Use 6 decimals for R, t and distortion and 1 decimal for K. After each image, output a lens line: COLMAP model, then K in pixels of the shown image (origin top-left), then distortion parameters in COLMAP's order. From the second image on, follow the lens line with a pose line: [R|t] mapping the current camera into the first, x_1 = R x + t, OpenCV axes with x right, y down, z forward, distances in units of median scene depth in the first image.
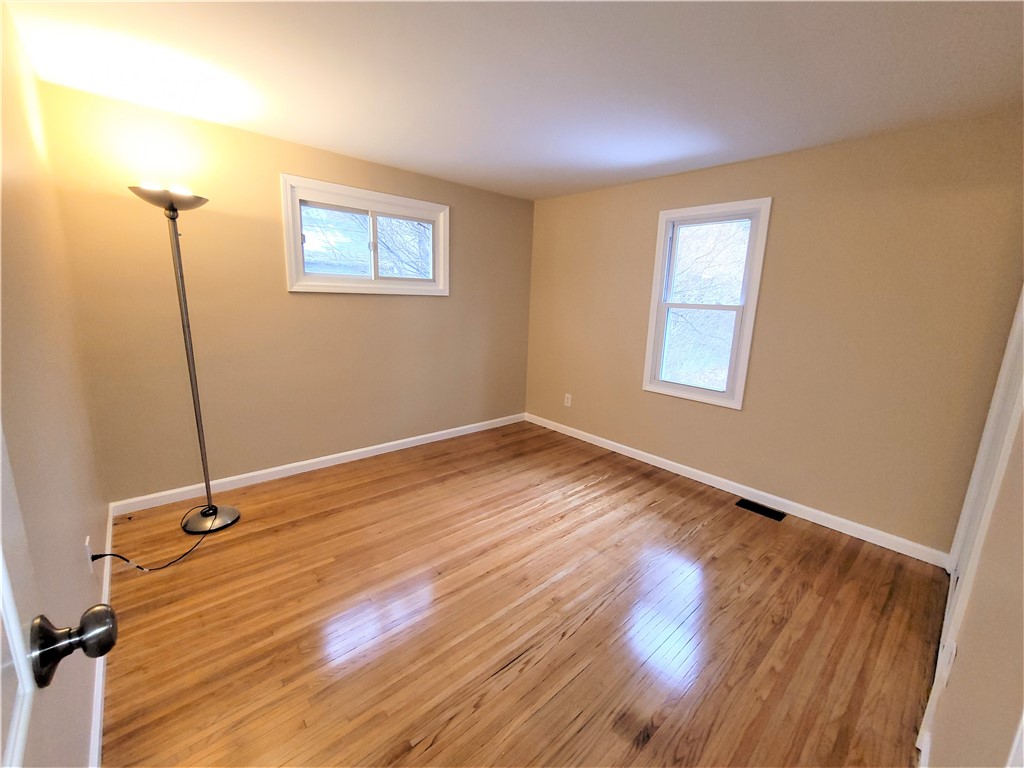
lens RADIAL K [[418.5, 0, 510.7], [0, 418.5, 382.1], [0, 0, 1]] dist [-0.000478, 0.000101]
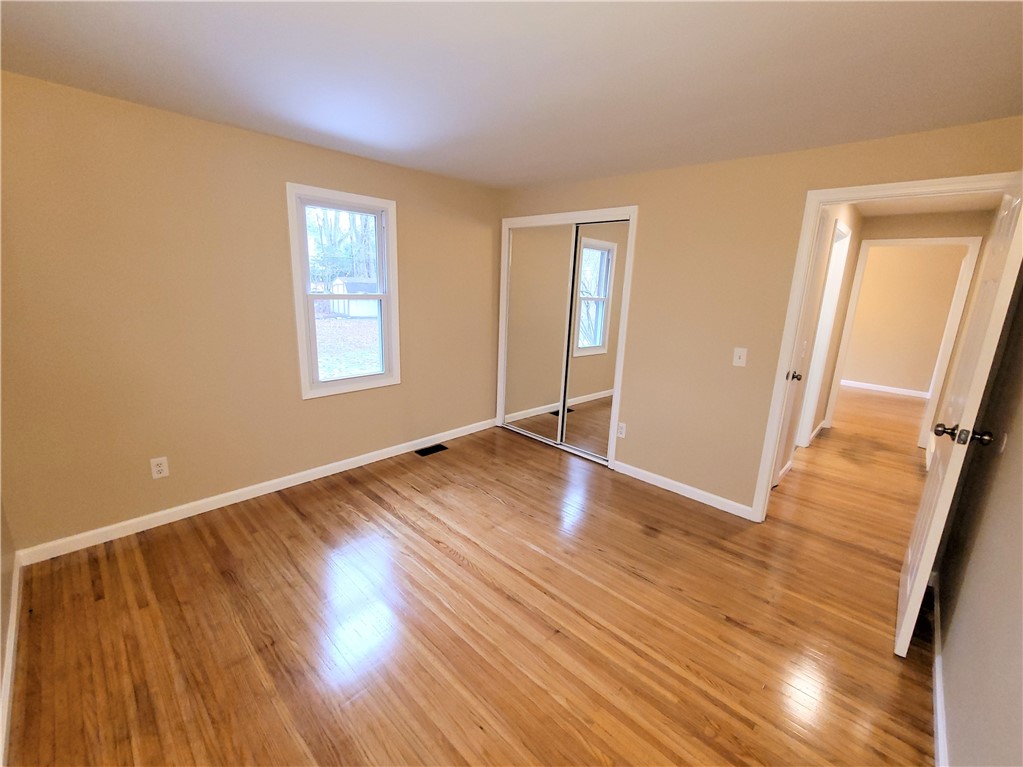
lens RADIAL K [[429.4, 0, 515.9], [0, 429.4, 380.8], [0, 0, 1]] dist [-0.000646, -0.000118]
pose [[-0.085089, -0.265566, 0.960330, -0.604413], [0.164535, 0.946849, 0.276416, -0.209635], [-0.982694, 0.181528, -0.036872, 0.693510]]
